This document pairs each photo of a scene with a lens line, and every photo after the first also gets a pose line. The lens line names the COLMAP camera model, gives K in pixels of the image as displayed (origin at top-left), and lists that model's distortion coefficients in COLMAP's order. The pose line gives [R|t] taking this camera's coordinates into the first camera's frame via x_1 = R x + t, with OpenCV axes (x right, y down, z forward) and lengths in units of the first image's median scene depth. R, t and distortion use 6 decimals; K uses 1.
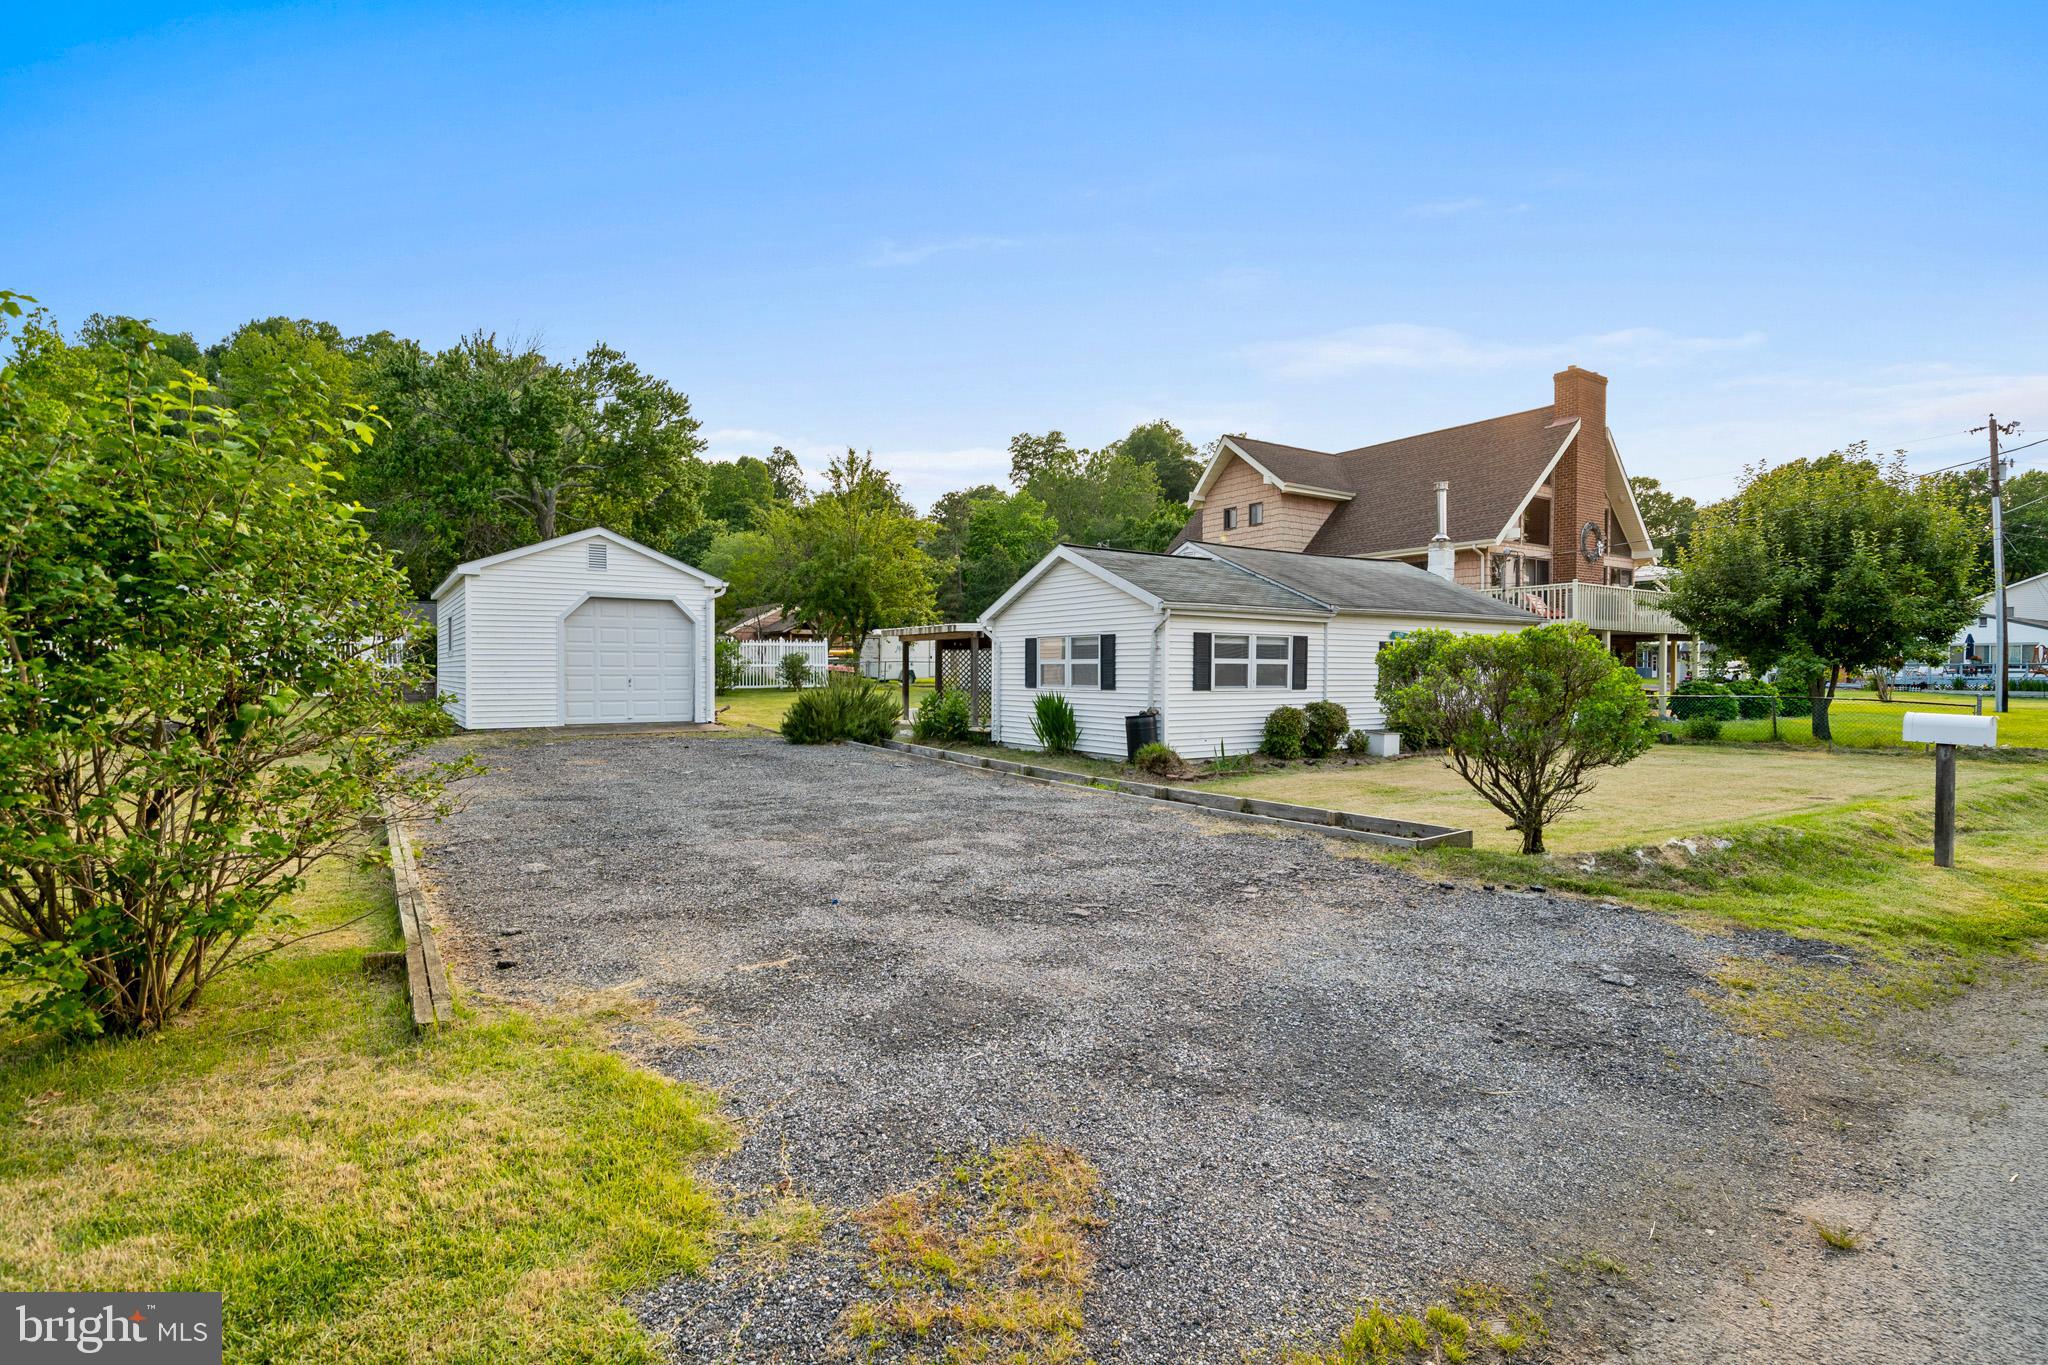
lens RADIAL K [[983.0, 0, 1032.8], [0, 983.0, 691.6], [0, 0, 1]] dist [0.002064, 0.000354]
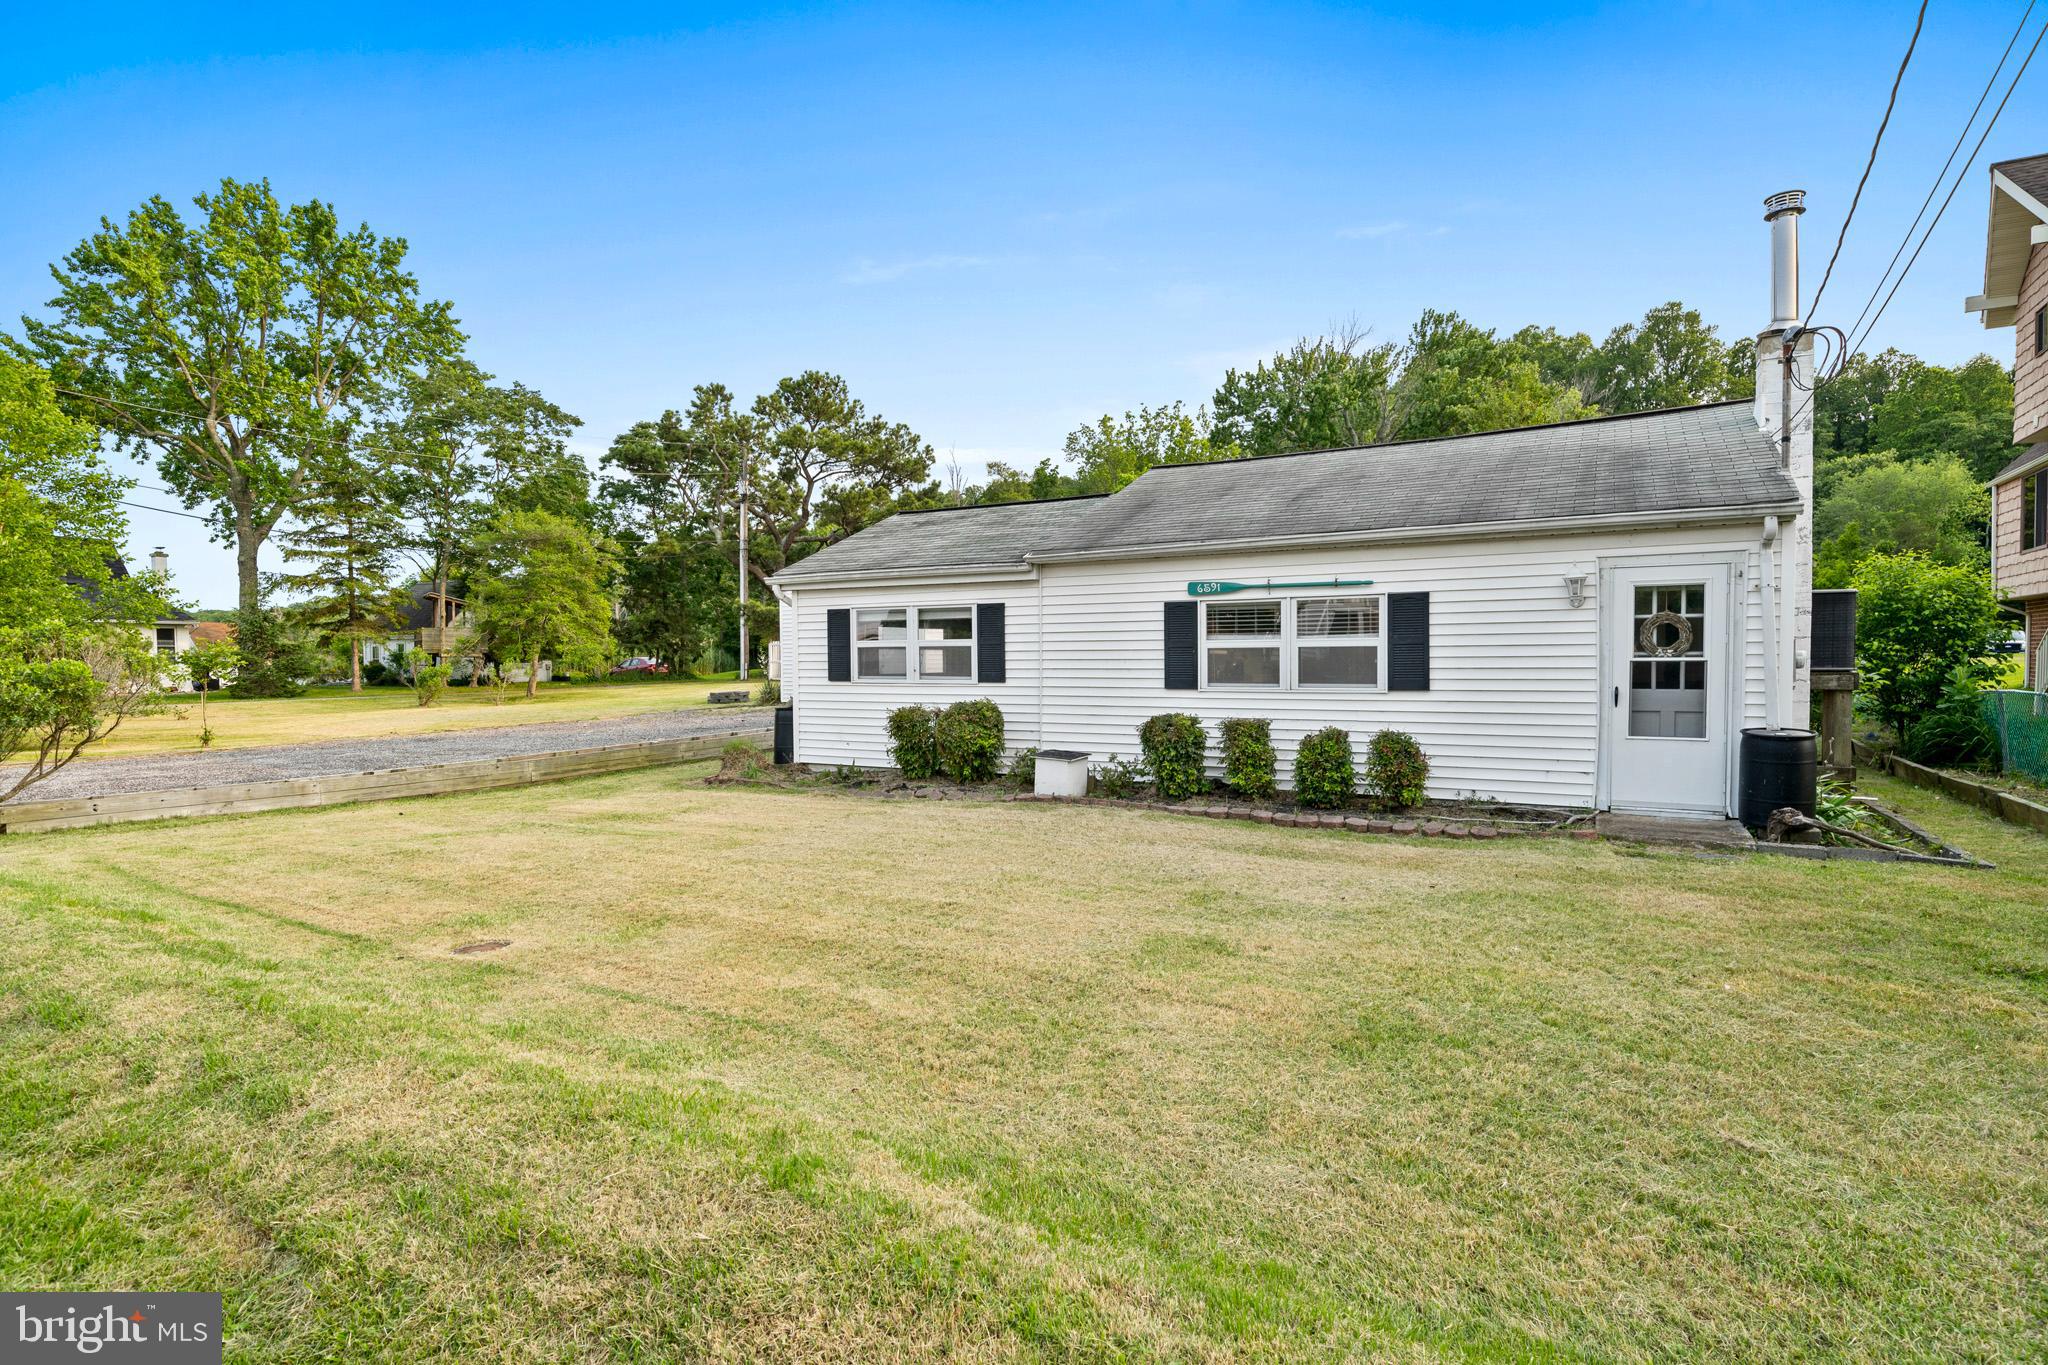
lens RADIAL K [[1032.8, 0, 1030.1], [0, 1032.8, 688.1], [0, 0, 1]] dist [0.000977, -0.000379]
pose [[0.434117, 0.019435, -0.900647, 0.514508], [-0.012202, 0.999802, 0.015693, -0.005526], [0.900774, 0.004177, 0.434268, 0.399457]]
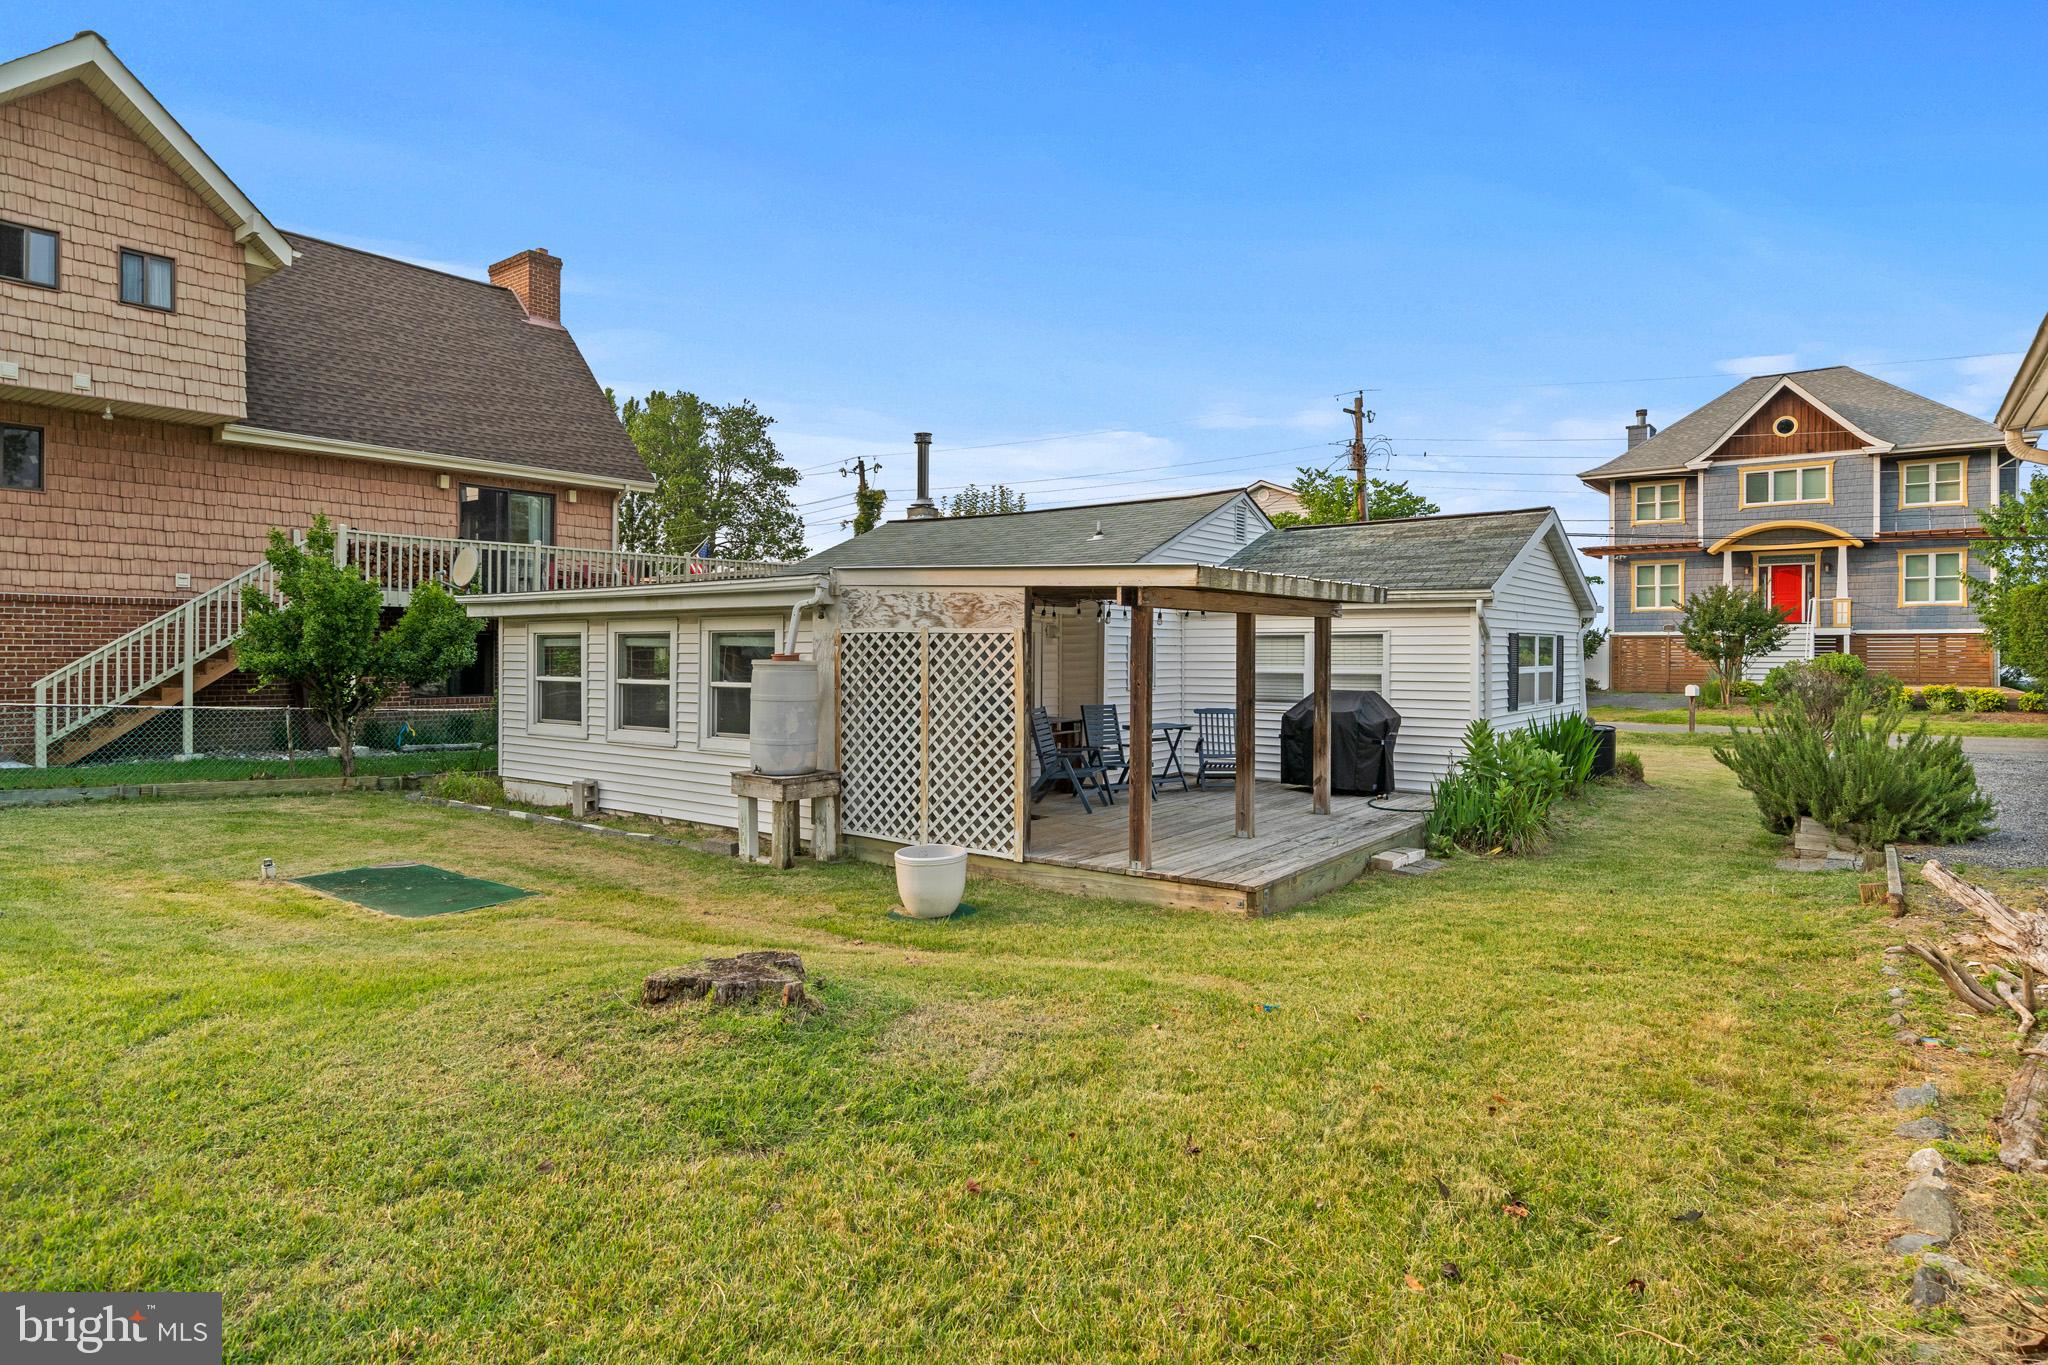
lens RADIAL K [[1114.1, 0, 1048.5], [0, 1114.1, 645.8], [0, 0, 1]] dist [-0.001877, 0.000454]
pose [[-0.324065, 0.001831, 0.946033, -0.353990], [0.019143, 0.999806, 0.004622, -0.033146], [-0.945841, 0.019608, -0.324037, 0.913367]]
